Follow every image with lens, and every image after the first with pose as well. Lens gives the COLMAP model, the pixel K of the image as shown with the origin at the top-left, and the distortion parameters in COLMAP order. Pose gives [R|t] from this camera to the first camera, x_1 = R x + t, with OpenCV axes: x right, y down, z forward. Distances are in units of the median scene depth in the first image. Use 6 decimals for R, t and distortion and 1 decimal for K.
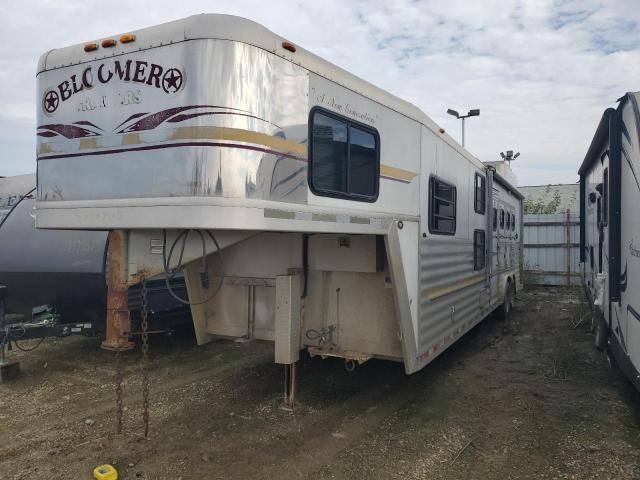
lens RADIAL K [[512.7, 0, 320.0], [0, 512.7, 240.0], [0, 0, 1]] dist [0.009203, 0.012940]
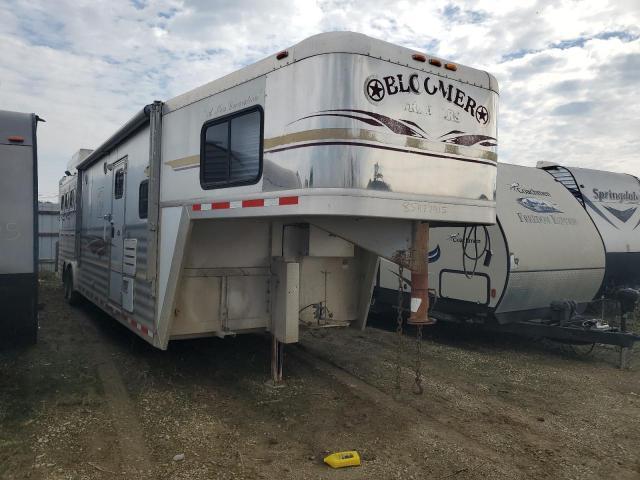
lens RADIAL K [[512.7, 0, 320.0], [0, 512.7, 240.0], [0, 0, 1]] dist [0.009203, 0.012940]
pose [[0.480104, -0.000598, 0.877211, -1.523397], [-0.016058, 0.999826, 0.009470, 0.014137], [-0.877065, -0.018632, 0.480011, 0.646831]]
